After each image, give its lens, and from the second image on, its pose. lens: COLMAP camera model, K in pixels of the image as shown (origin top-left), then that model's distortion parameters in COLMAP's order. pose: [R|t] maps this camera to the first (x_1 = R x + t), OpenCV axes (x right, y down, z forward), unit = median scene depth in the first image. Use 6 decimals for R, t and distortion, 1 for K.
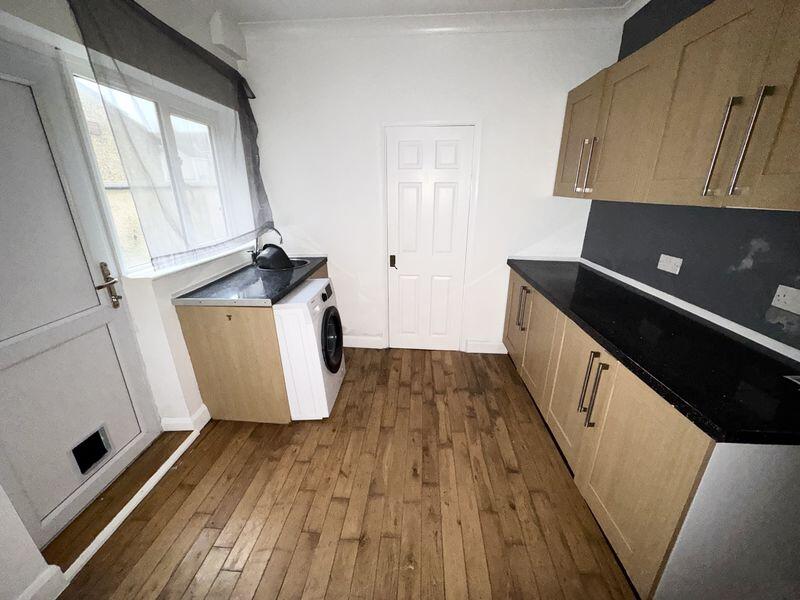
lens RADIAL K [[319.3, 0, 398.7], [0, 319.3, 300.1], [0, 0, 1]] dist [-0.001274, 0.000423]
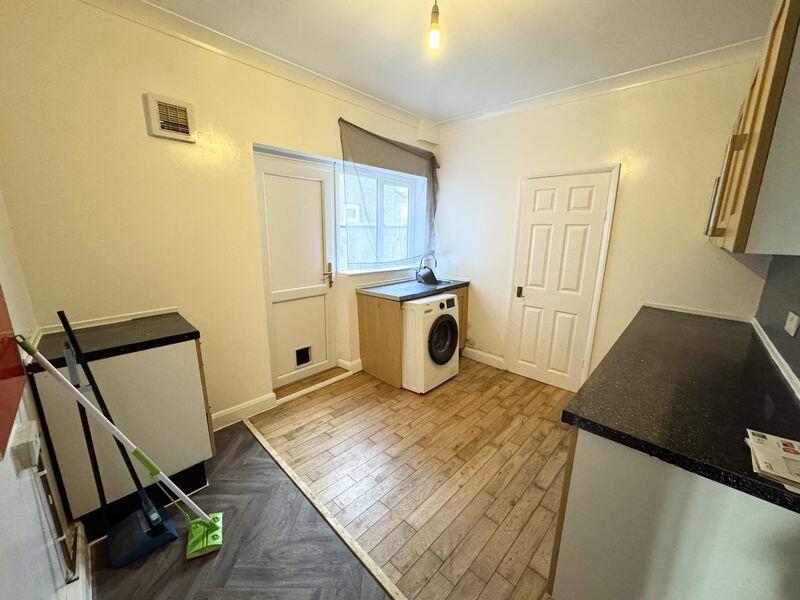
lens RADIAL K [[319.3, 0, 402.4], [0, 319.3, 301.4], [0, 0, 1]] dist [-0.001274, 0.000423]
pose [[0.778093, 0.155358, -0.608634, 0.456310], [-0.225602, 0.973400, -0.039947, 0.064383], [0.586238, 0.168391, 0.792445, -0.173621]]
